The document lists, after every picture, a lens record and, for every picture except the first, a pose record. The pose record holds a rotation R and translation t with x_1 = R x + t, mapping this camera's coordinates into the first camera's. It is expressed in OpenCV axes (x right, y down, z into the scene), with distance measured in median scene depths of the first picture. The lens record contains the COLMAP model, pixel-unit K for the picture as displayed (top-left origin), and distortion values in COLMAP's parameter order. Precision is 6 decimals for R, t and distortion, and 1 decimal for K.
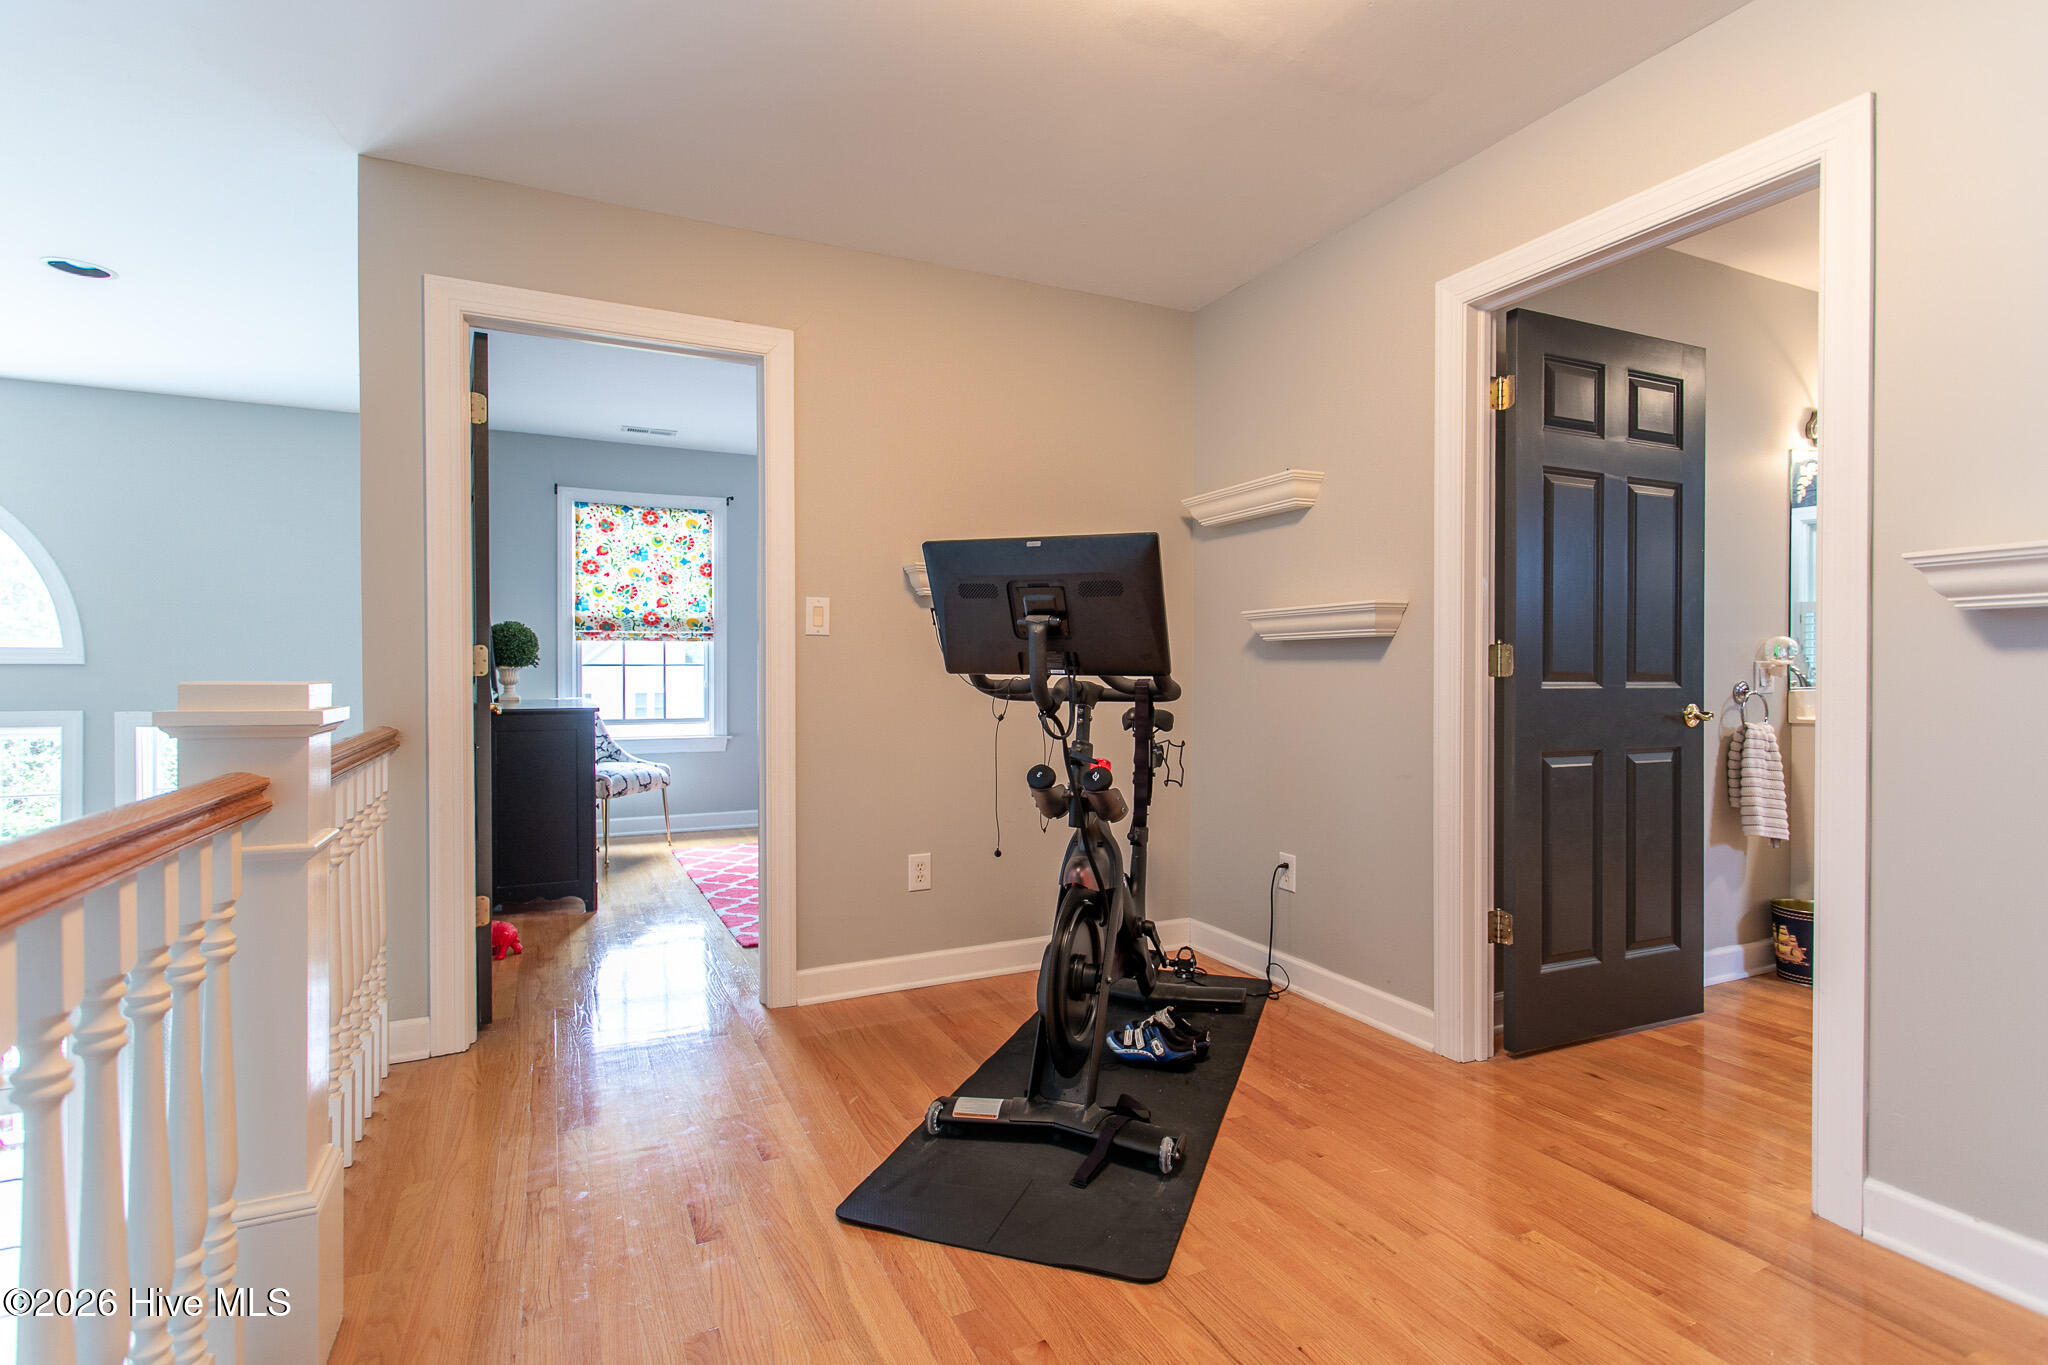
lens RADIAL K [[997.4, 0, 1061.8], [0, 997.4, 676.6], [0, 0, 1]] dist [0.002507, 0.003080]
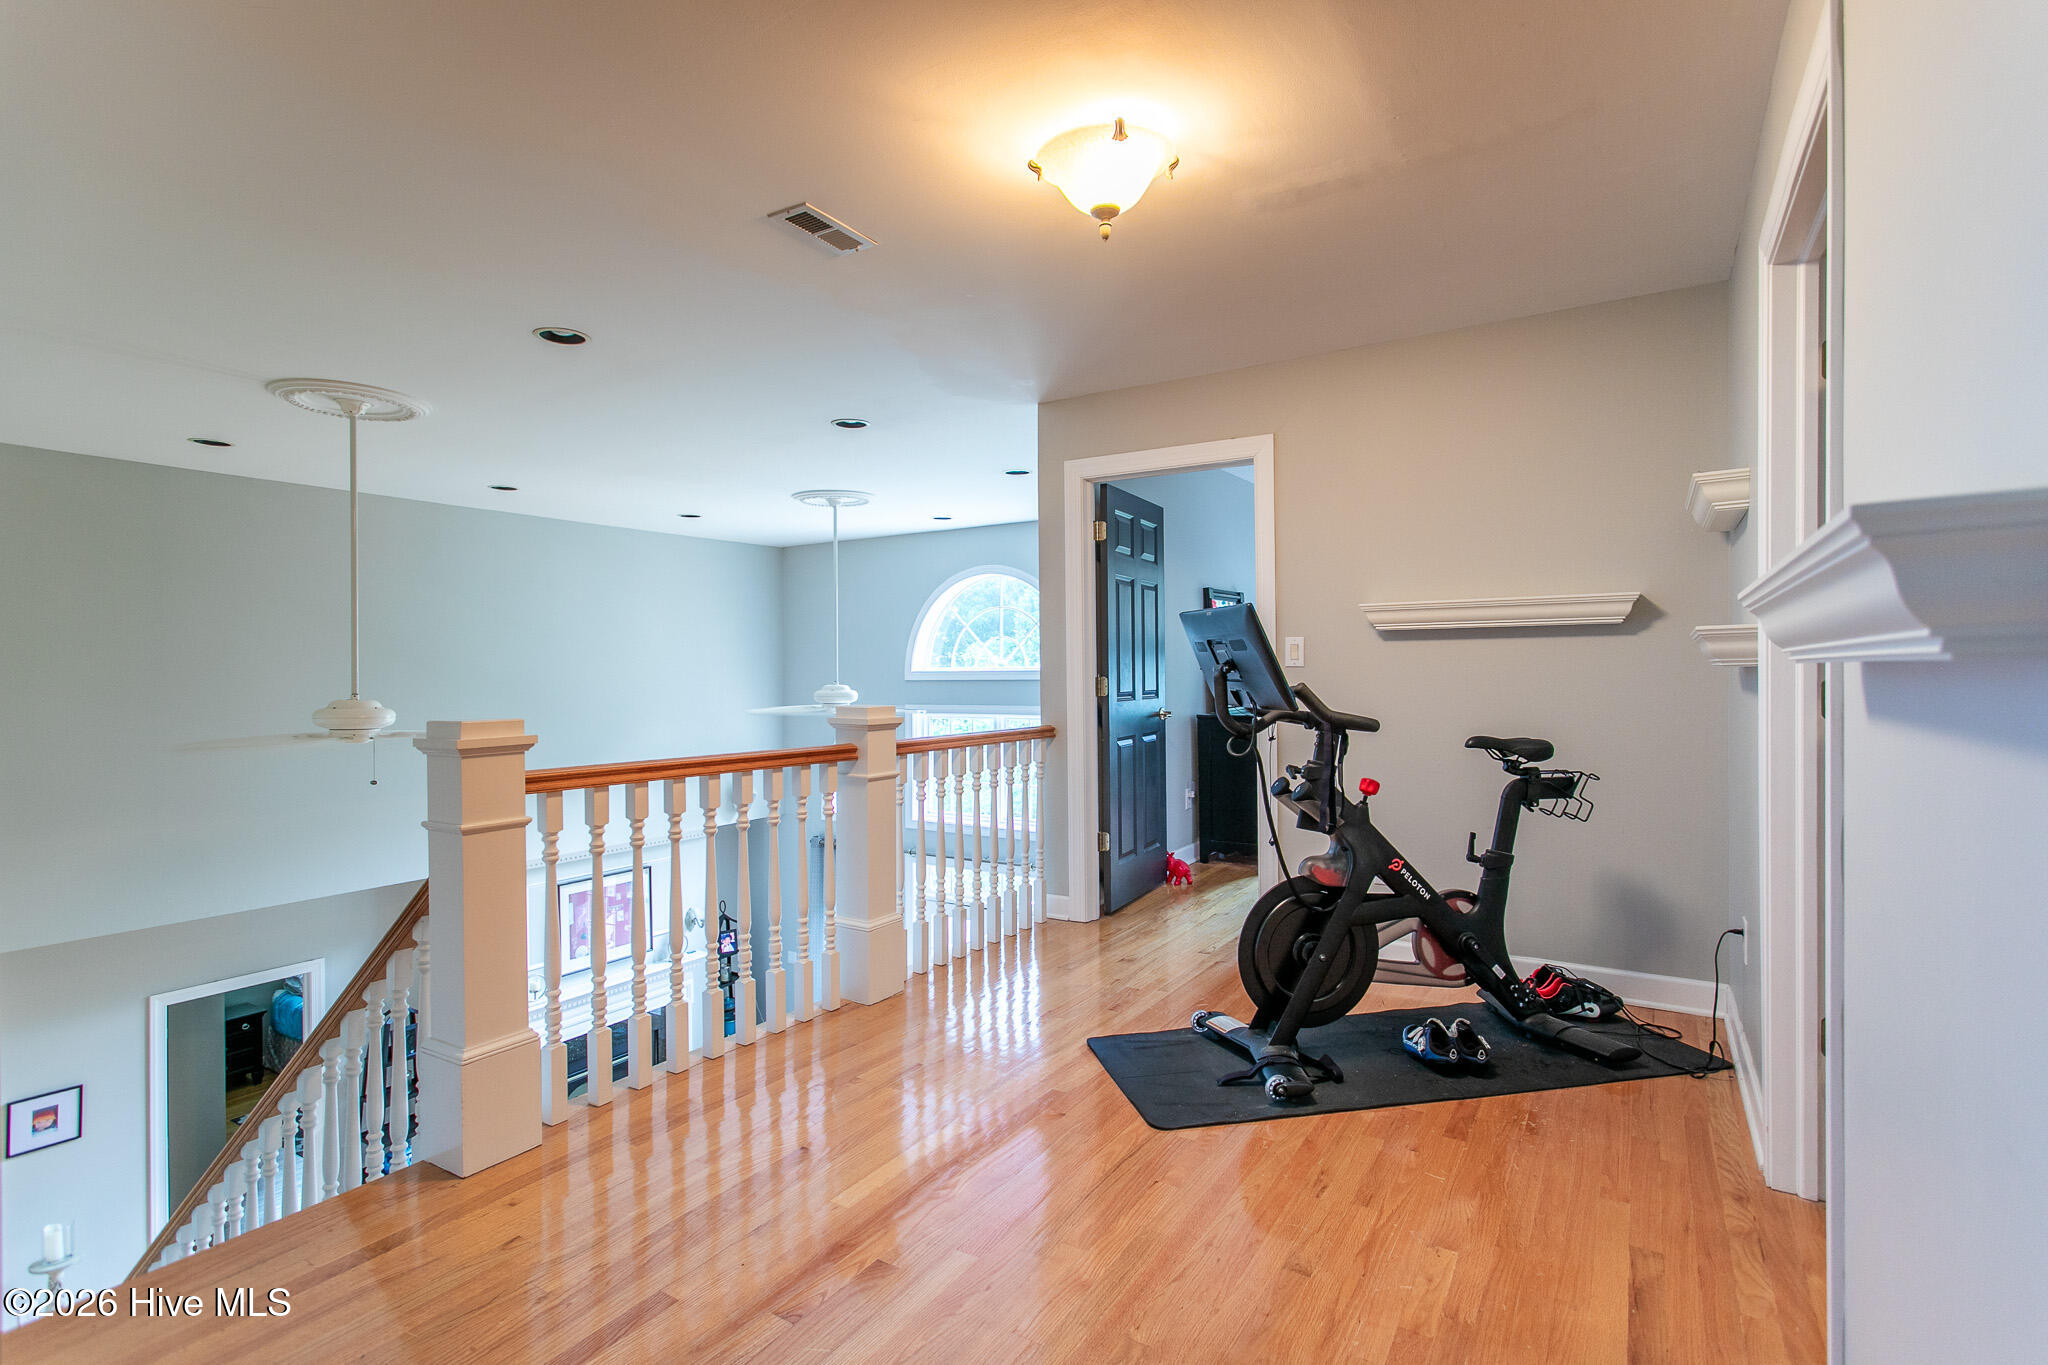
lens RADIAL K [[997.4, 0, 1025.4], [0, 997.4, 684.9], [0, 0, 1]] dist [0.002507, 0.003080]
pose [[0.521269, 0.000887, -0.853392, 0.737196], [0.001406, 0.999997, 0.001899, -0.023987], [0.853391, -0.002190, 0.521266, 0.052400]]
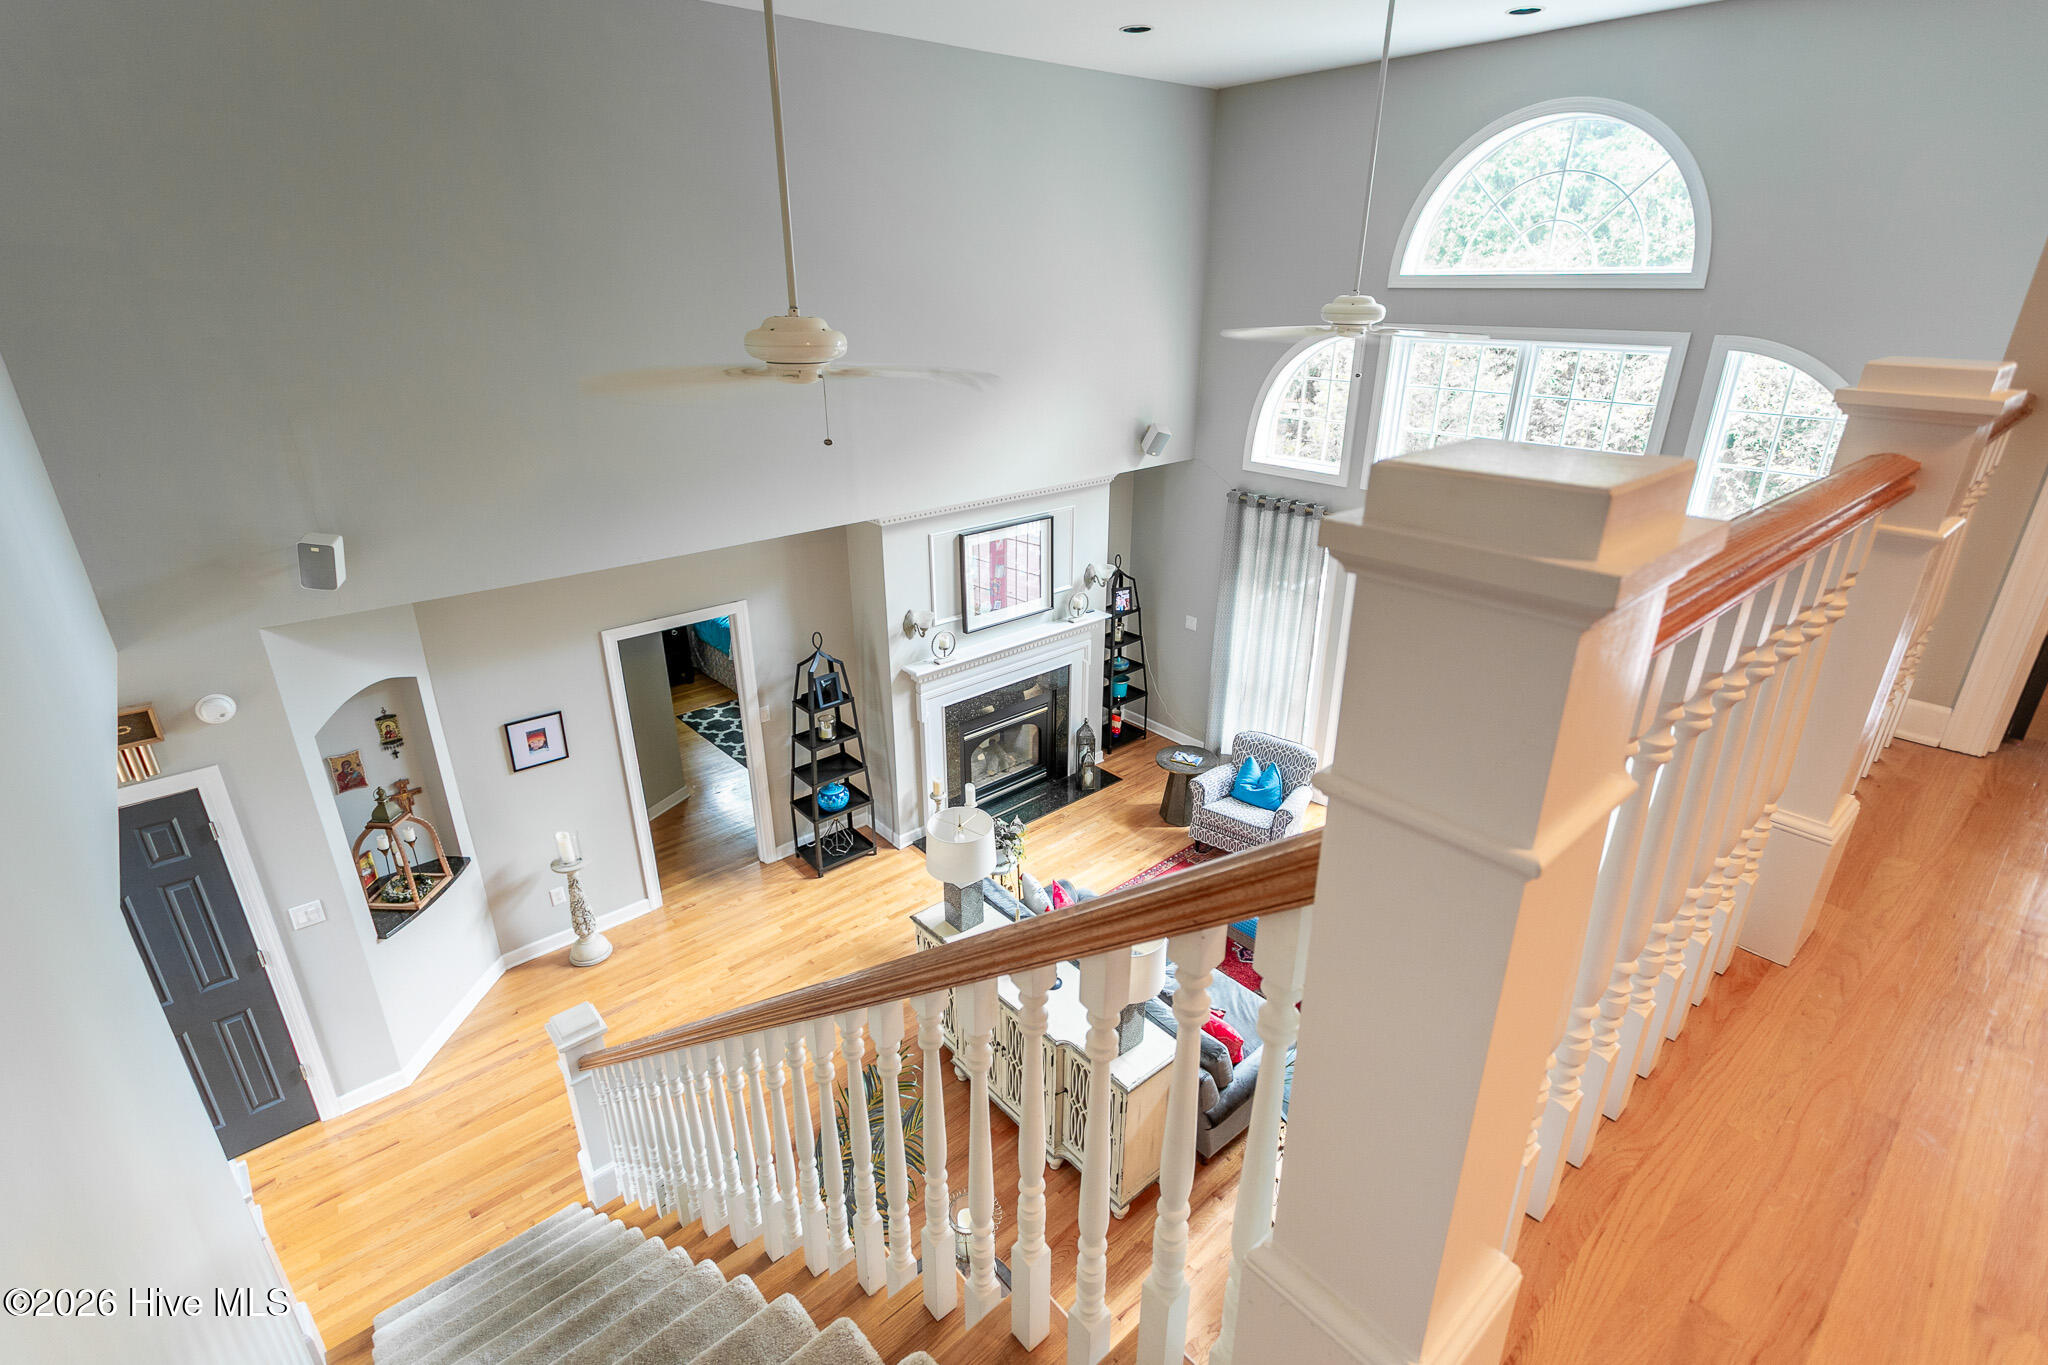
lens RADIAL K [[997.4, 0, 1039.8], [0, 997.4, 692.5], [0, 0, 1]] dist [0.002507, 0.003080]
pose [[0.254542, 0.362969, -0.896360, -0.002532], [-0.004965, 0.927369, 0.374115, -0.025929], [0.967049, -0.090778, 0.237857, -0.065688]]
